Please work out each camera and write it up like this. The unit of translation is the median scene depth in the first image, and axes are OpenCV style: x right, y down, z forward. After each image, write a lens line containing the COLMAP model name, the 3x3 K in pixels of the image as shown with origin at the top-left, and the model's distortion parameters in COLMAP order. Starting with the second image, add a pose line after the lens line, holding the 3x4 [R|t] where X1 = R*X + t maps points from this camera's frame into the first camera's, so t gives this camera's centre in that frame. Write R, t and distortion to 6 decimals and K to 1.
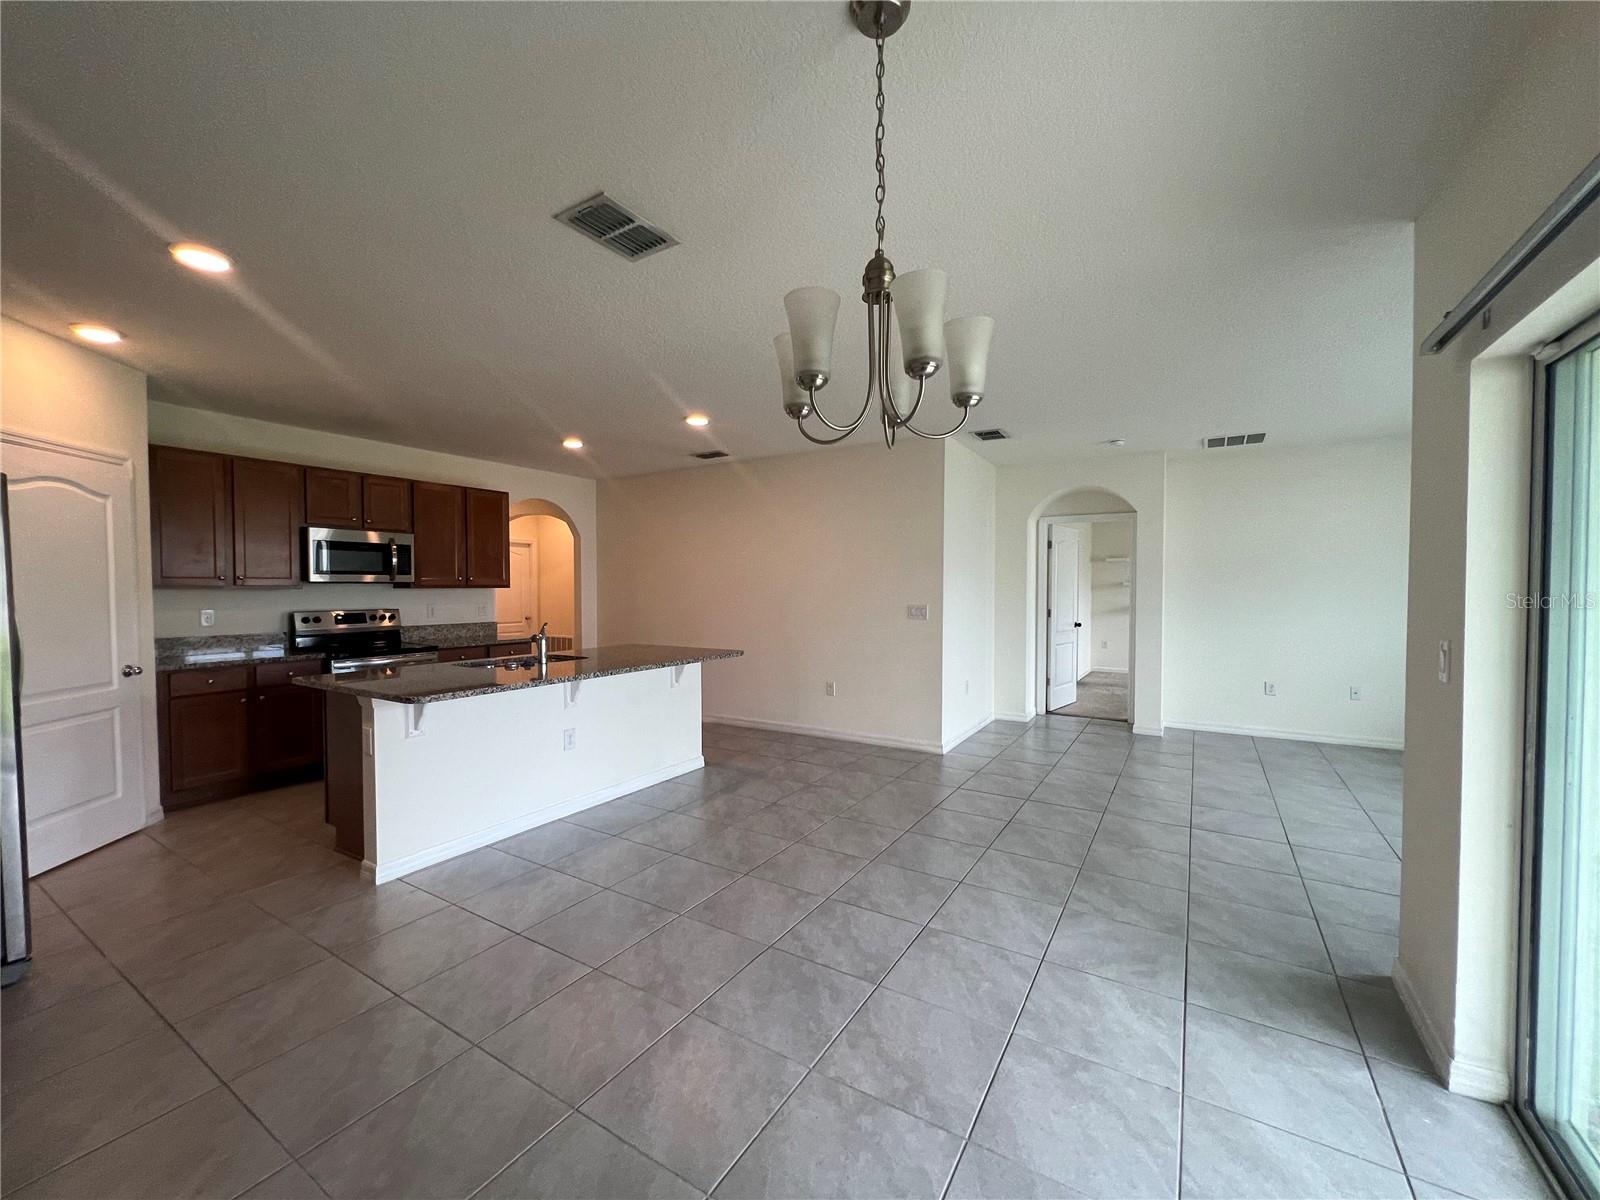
lens RADIAL K [[641.1, 0, 800.0], [0, 641.1, 600.0], [0, 0, 1]] dist [0.000285, 0.000084]
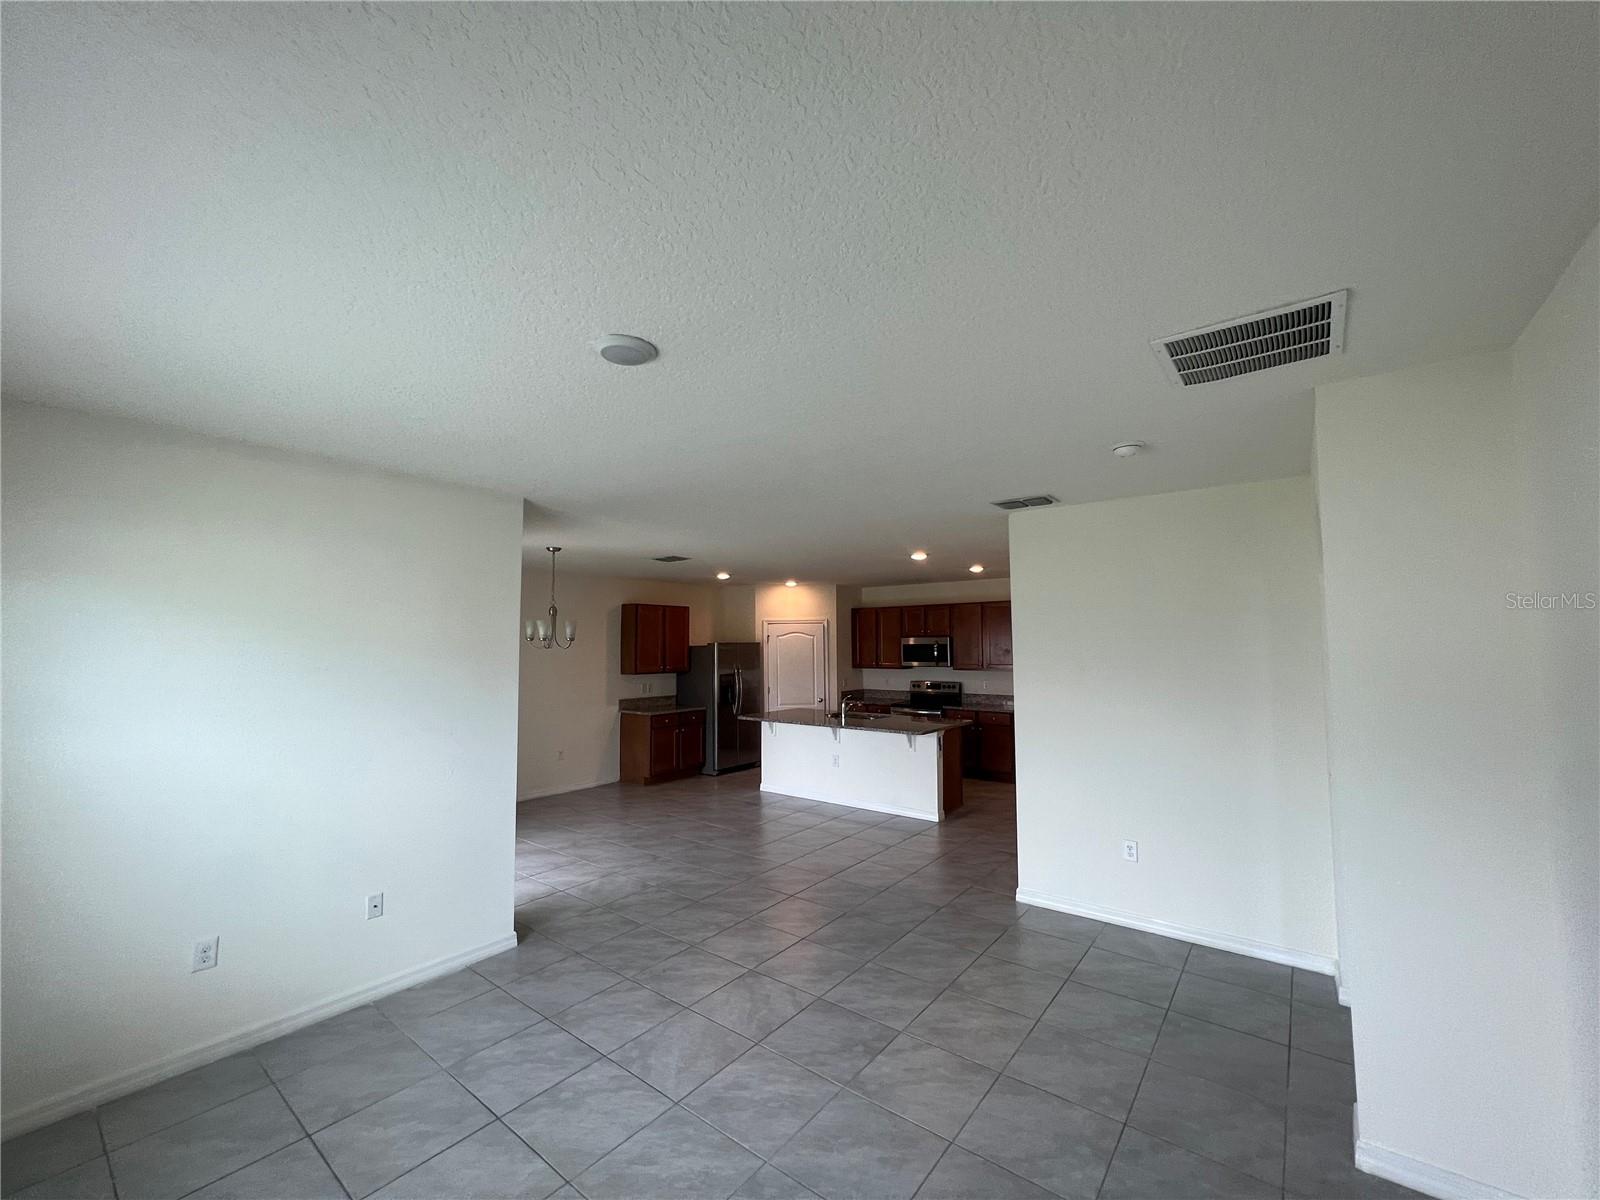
lens RADIAL K [[644.3, 0, 795.8], [0, 644.3, 602.4], [0, 0, 1]] dist [-0.000913, -0.000042]
pose [[-0.119992, -0.066179, -0.990567, 1.459313], [-0.013593, 0.997792, -0.065015, -0.105399], [0.992682, 0.005663, -0.120627, 1.100630]]
